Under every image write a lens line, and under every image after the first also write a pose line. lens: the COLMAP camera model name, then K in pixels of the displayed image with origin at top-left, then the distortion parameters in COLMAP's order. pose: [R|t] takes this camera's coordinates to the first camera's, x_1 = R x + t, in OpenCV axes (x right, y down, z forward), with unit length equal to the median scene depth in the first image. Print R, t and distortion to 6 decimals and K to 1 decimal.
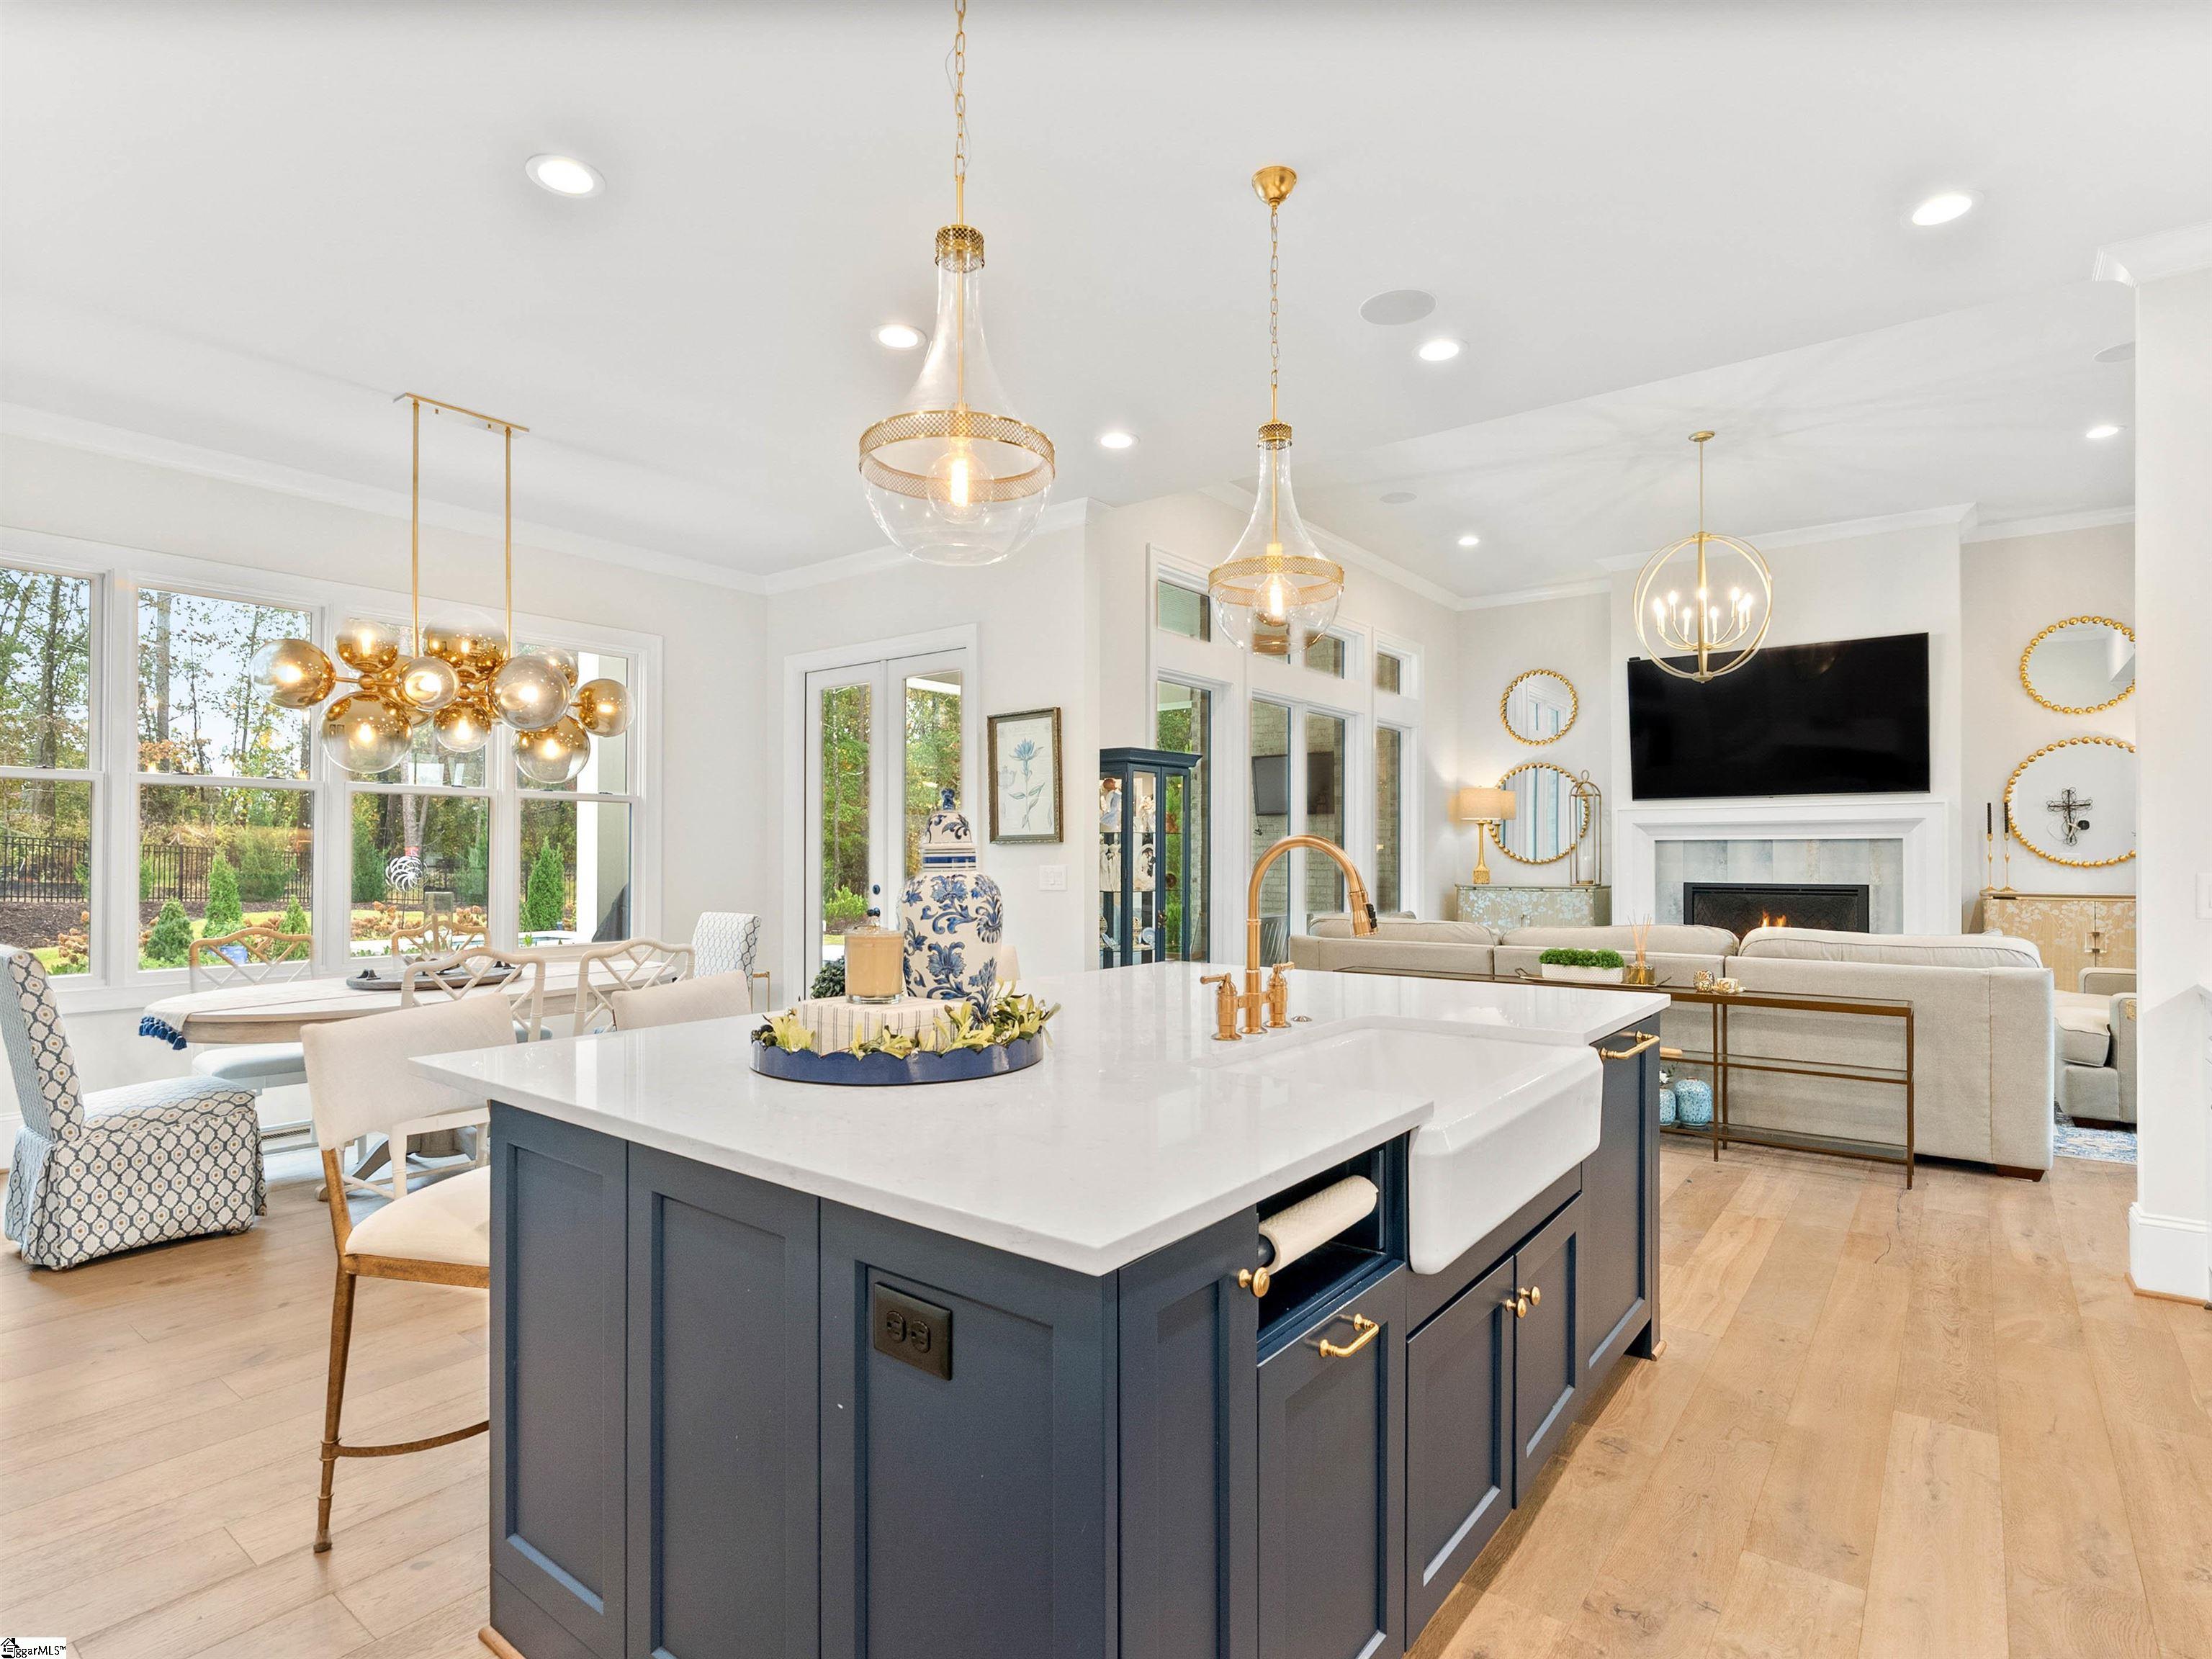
lens RADIAL K [[1149.2, 0, 1117.7], [0, 1149.2, 844.9], [0, 0, 1]] dist [-0.002742, -0.000082]
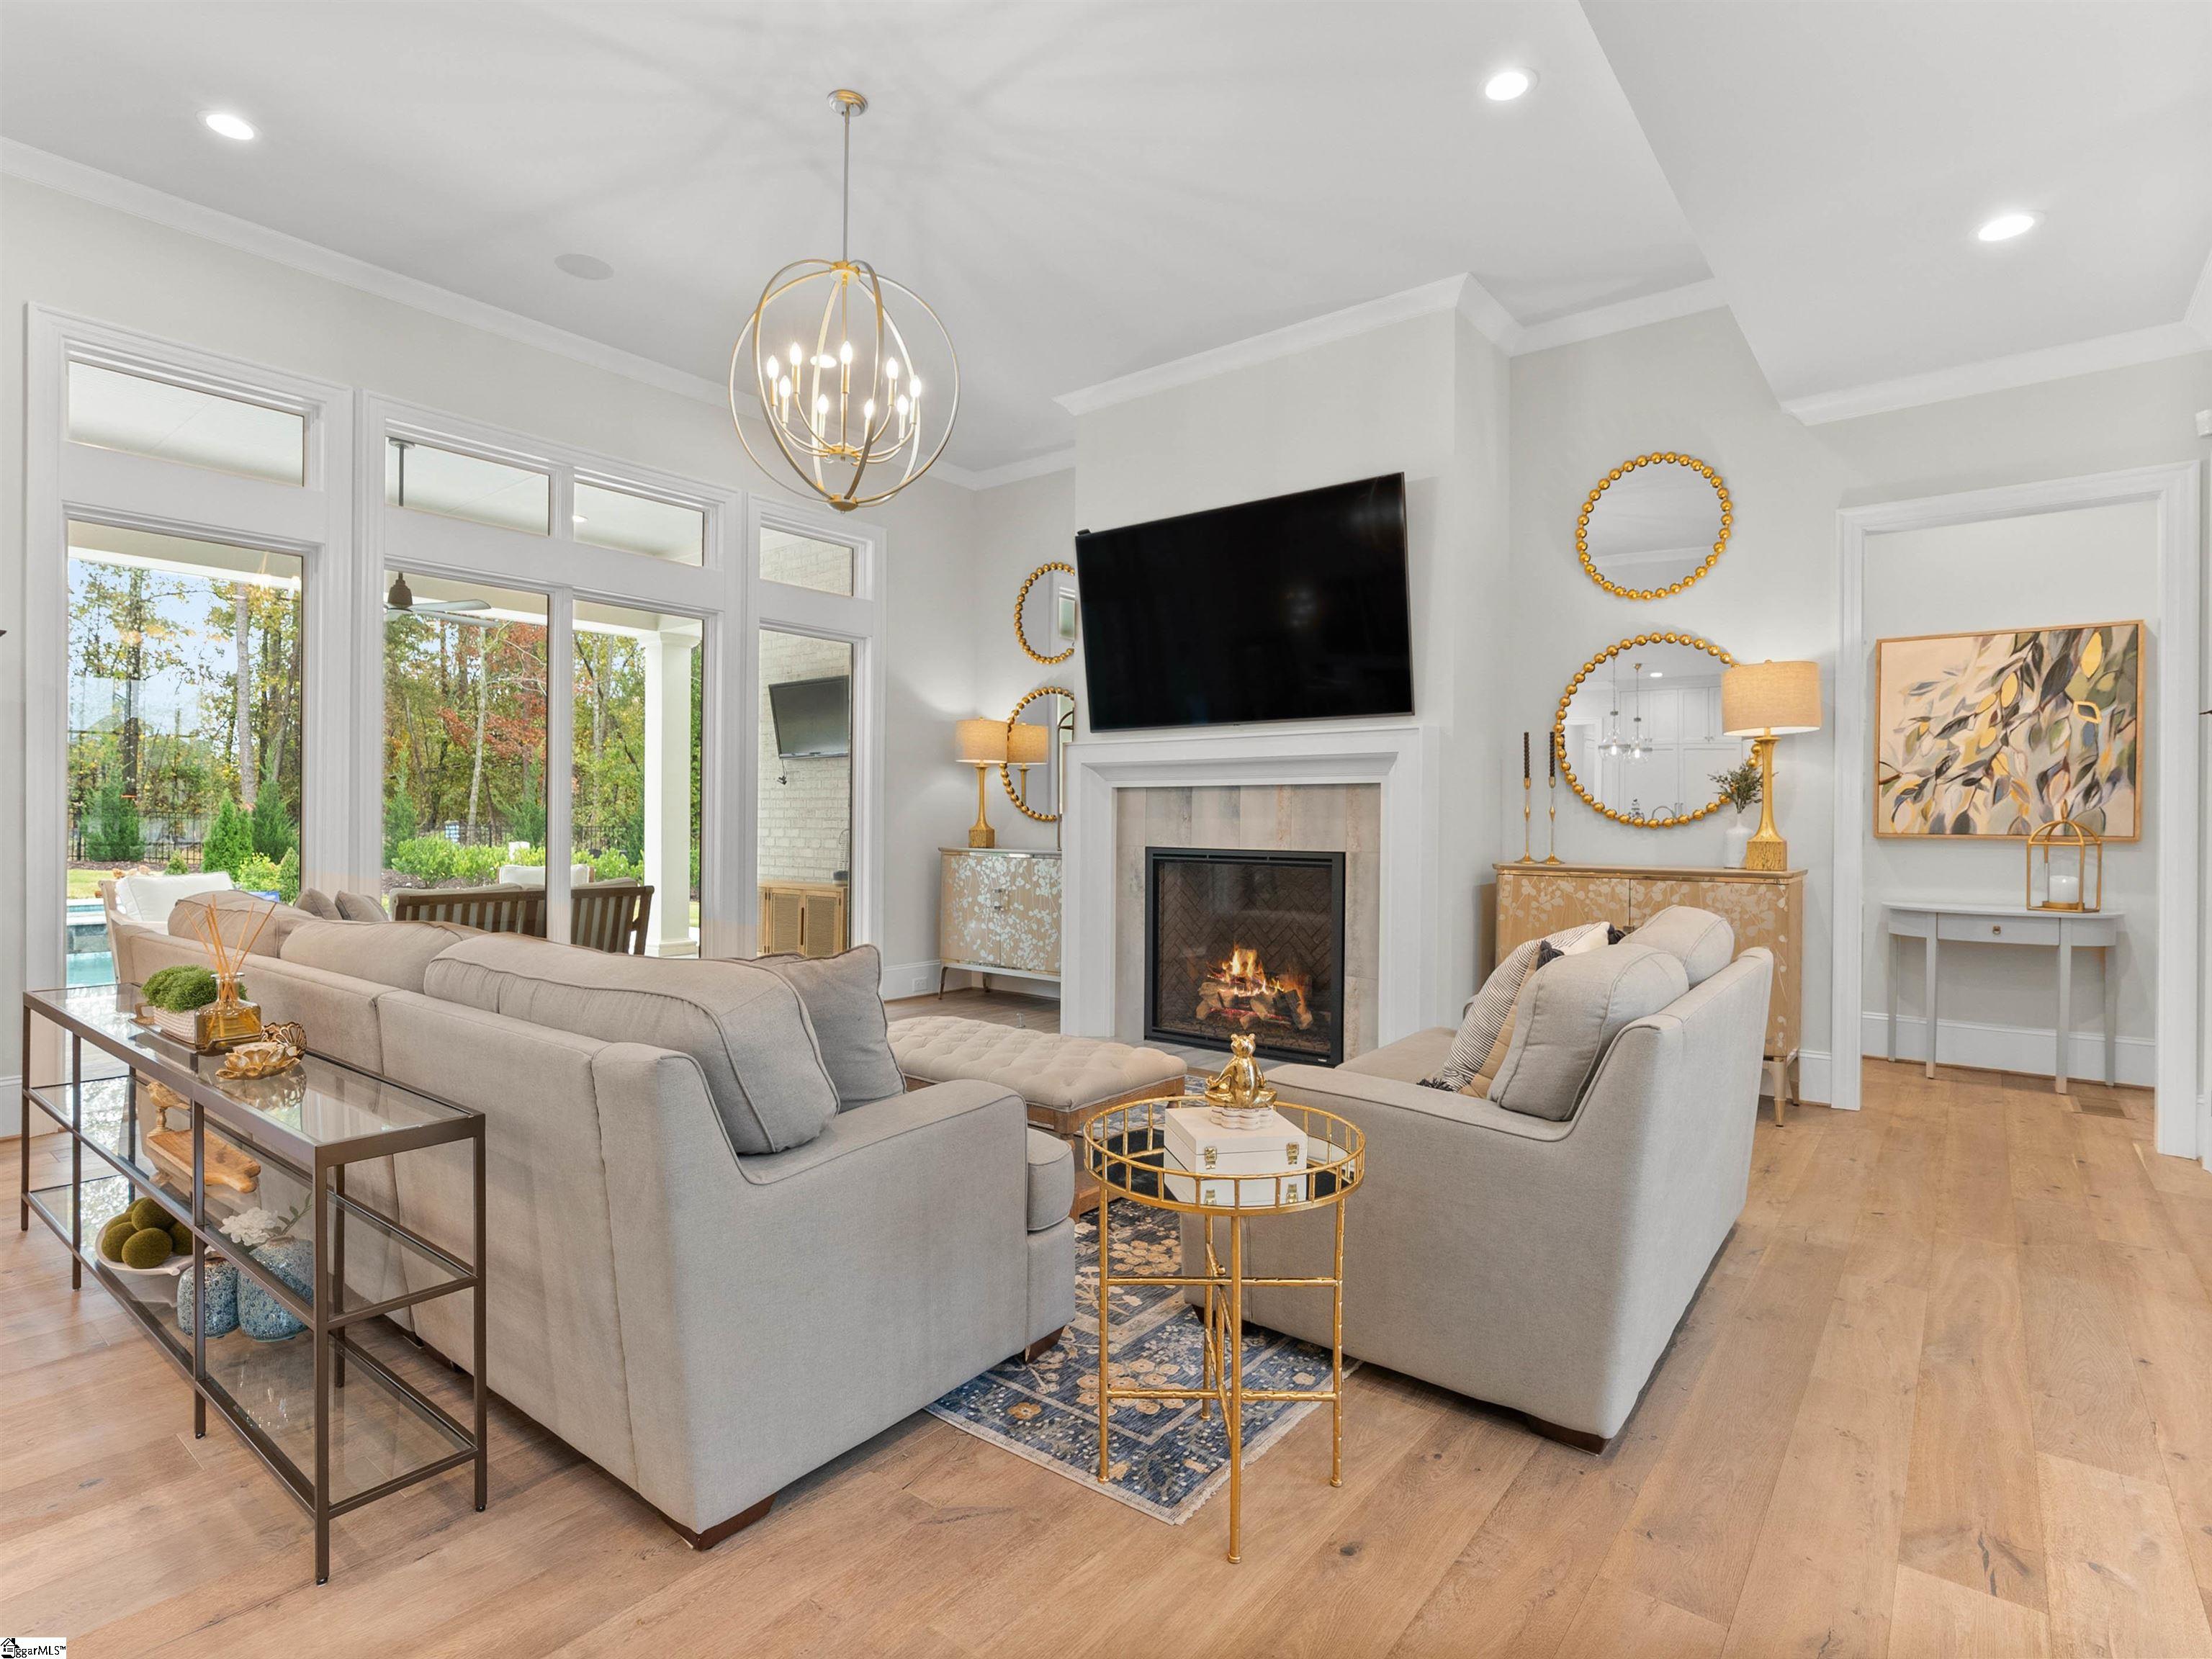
lens RADIAL K [[1119.9, 0, 1117.4], [0, 1119.9, 822.5], [0, 0, 1]] dist [-0.014258, 0.001372]
pose [[0.999717, 0.007276, -0.022636, 0.530656], [-0.007032, 0.999917, 0.010816, 0.011200], [0.022712, -0.010654, 0.999685, 0.330828]]
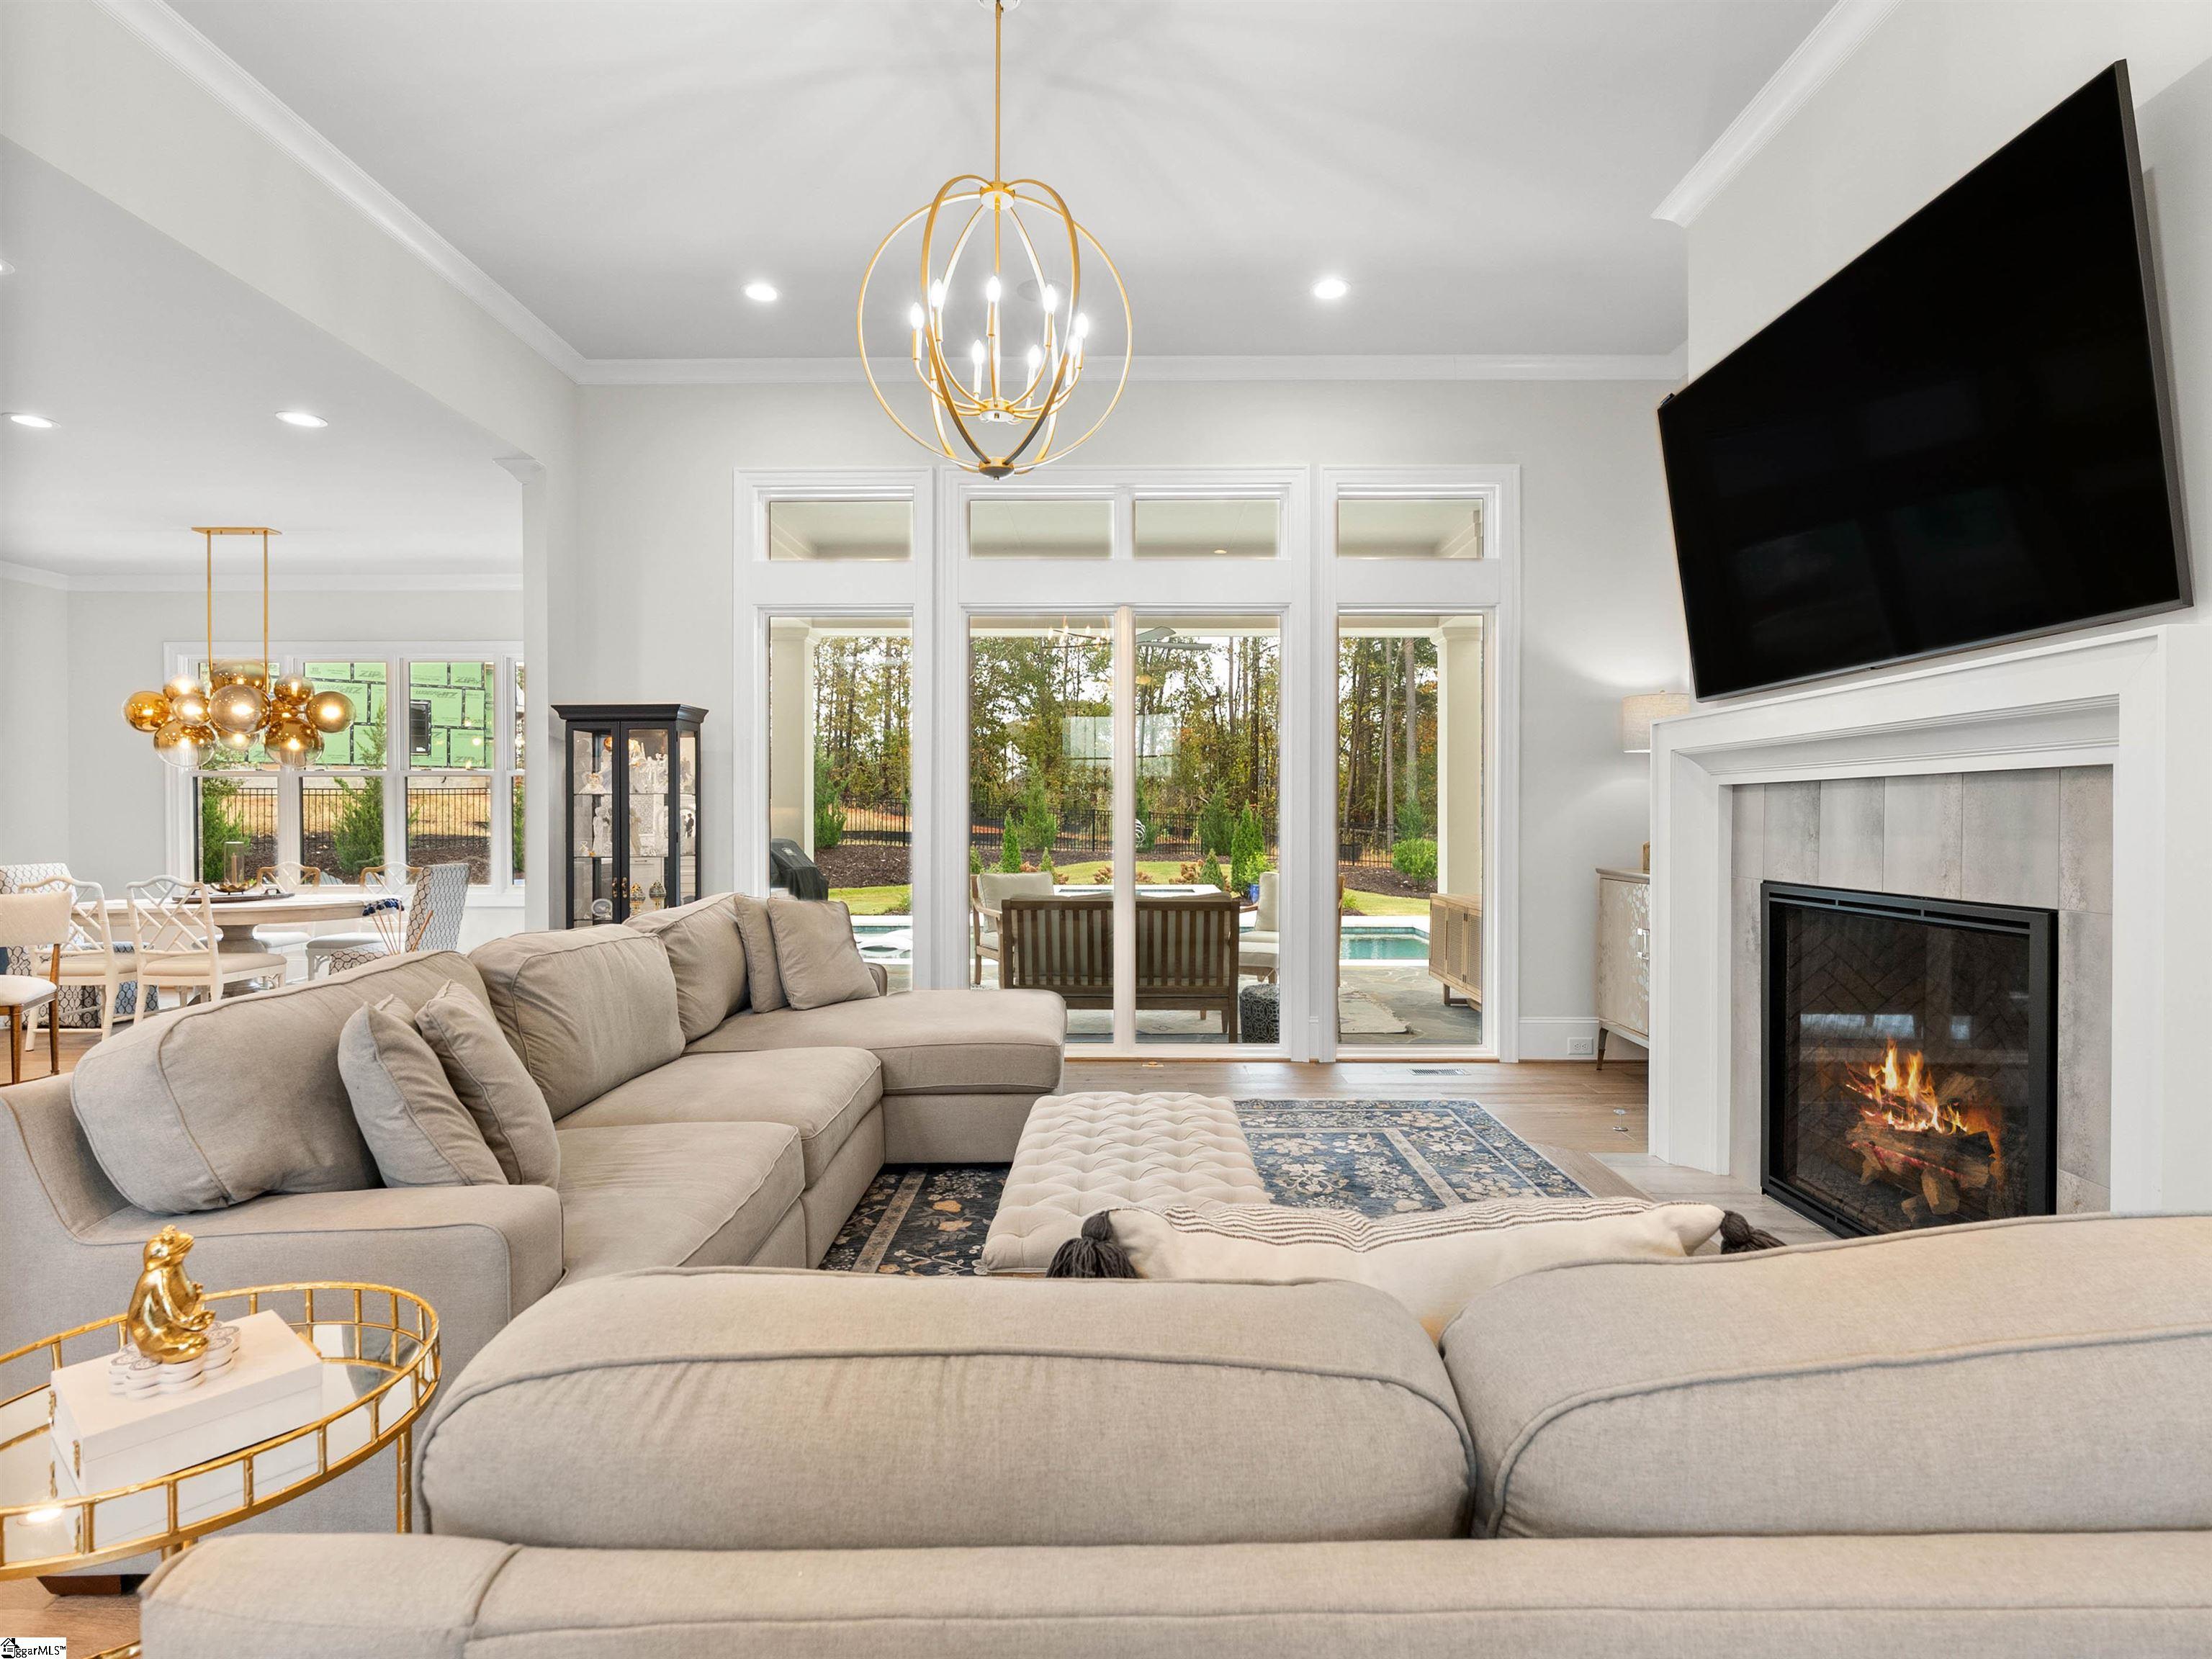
lens RADIAL K [[1134.7, 0, 1106.0], [0, 1134.7, 829.5], [0, 0, 1]] dist [-0.002505, 0.000119]
pose [[0.591037, 0.007024, -0.806614, 0.749291], [0.010486, 0.999811, 0.016390, 0.004109], [0.806577, -0.018145, 0.590851, 0.588123]]
